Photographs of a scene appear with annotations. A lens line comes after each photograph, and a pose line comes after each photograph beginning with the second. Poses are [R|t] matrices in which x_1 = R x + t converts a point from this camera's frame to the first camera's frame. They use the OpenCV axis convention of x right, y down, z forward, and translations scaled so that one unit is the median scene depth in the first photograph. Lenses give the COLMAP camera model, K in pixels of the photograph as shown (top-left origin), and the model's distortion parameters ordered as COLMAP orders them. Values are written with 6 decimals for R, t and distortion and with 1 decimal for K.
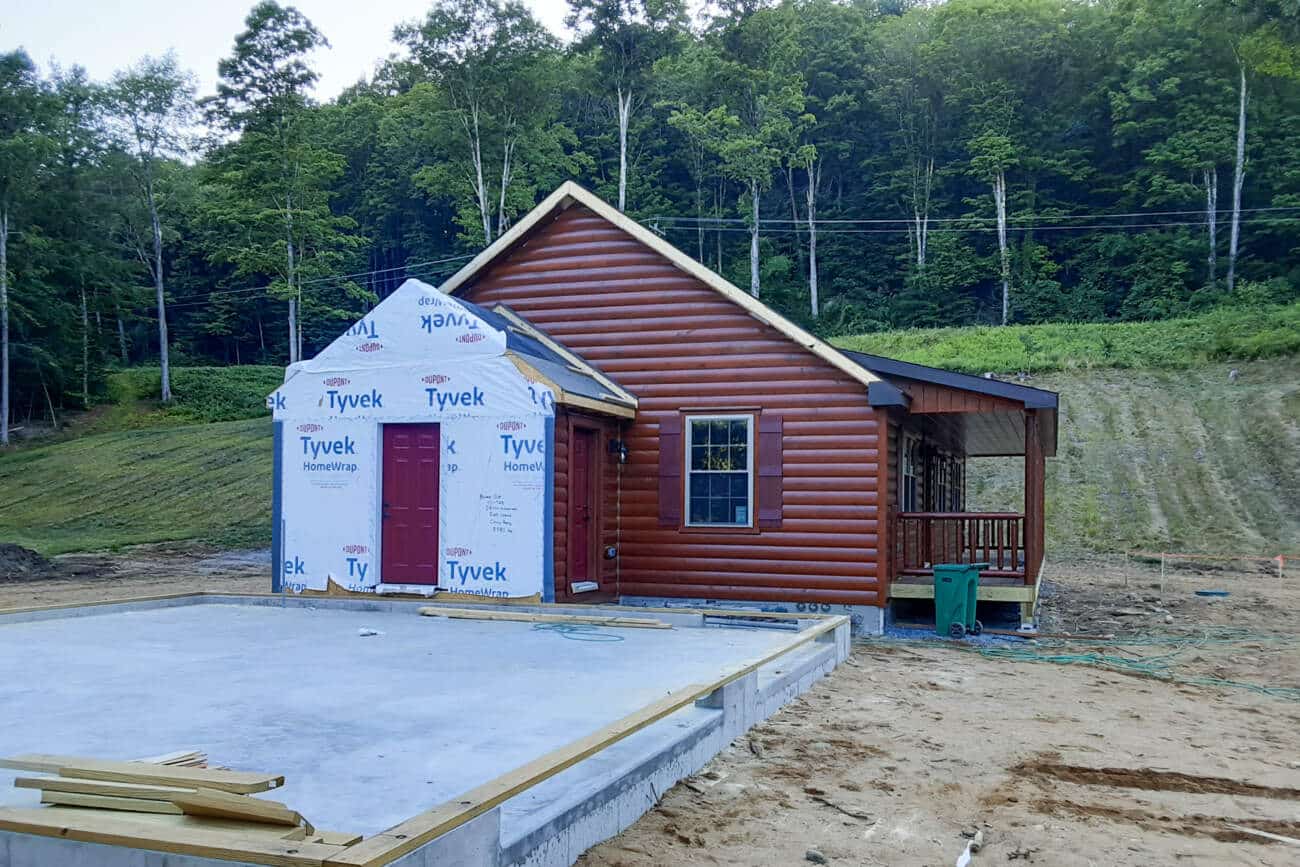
lens RADIAL K [[1075.9, 0, 648.7], [0, 1075.9, 457.4], [0, 0, 1]] dist [0.127745, -0.189592]
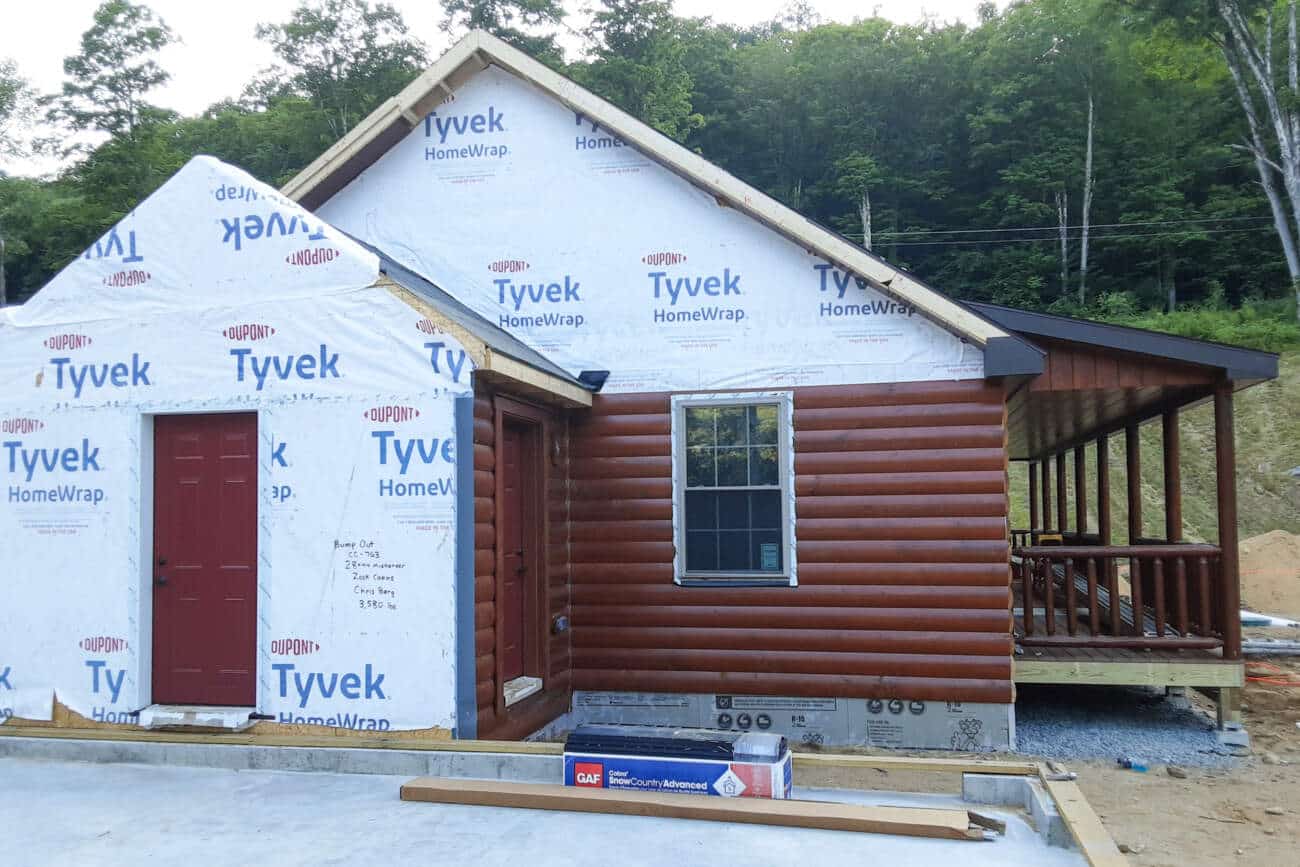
lens RADIAL K [[1075.9, 0, 648.7], [0, 1075.9, 457.4], [0, 0, 1]] dist [0.127745, -0.189592]
pose [[0.993927, -0.016230, 0.108841, -0.053198], [0.017584, 0.999779, -0.011494, 0.001307], [-0.108630, 0.013338, 0.993993, 0.404246]]
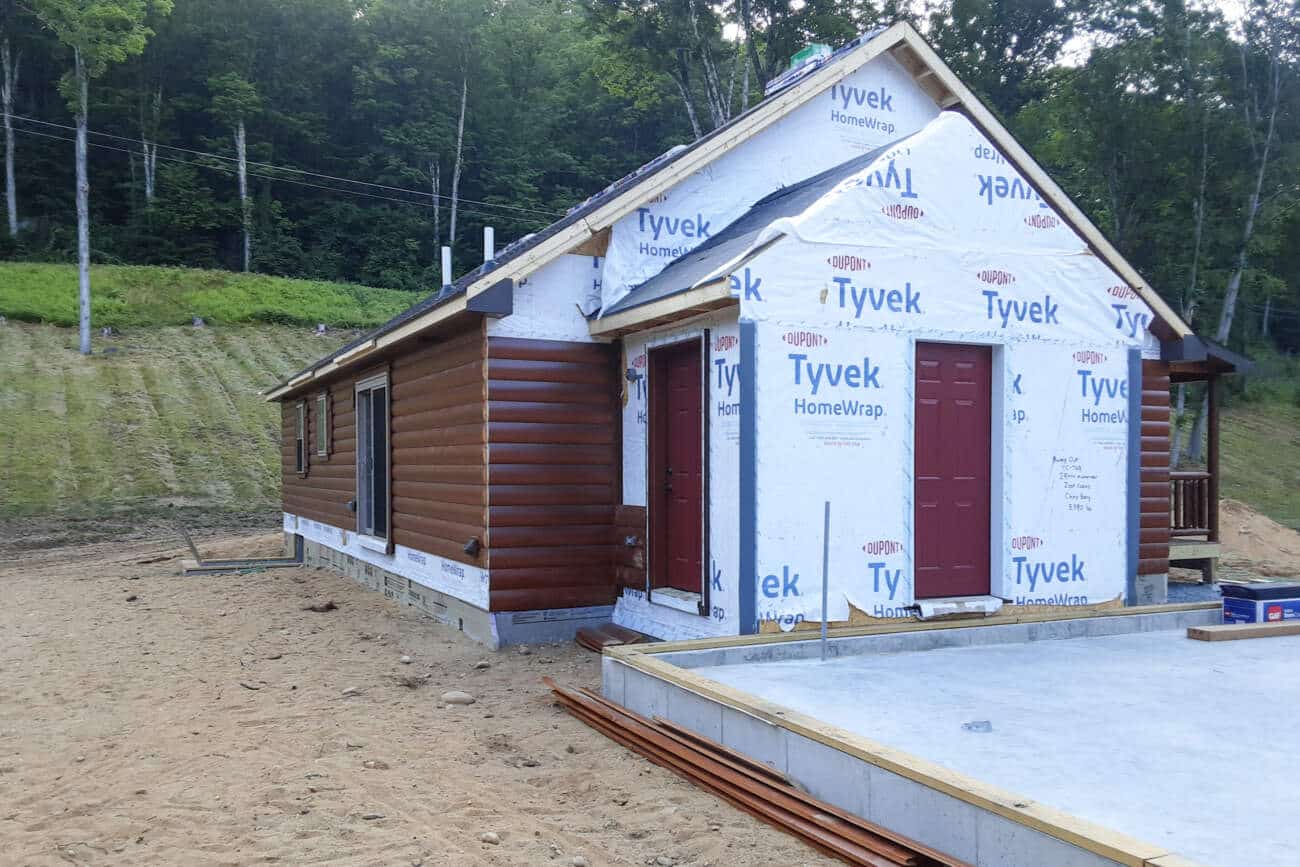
lens RADIAL K [[1023.6, 0, 606.6], [0, 1023.6, 453.6], [0, 0, 1]] dist [0.114377, -0.157877]
pose [[0.707594, -0.002449, 0.706615, -0.758345], [-0.027024, 0.999169, 0.030525, 0.018939], [-0.706102, -0.040695, 0.706940, 0.685930]]
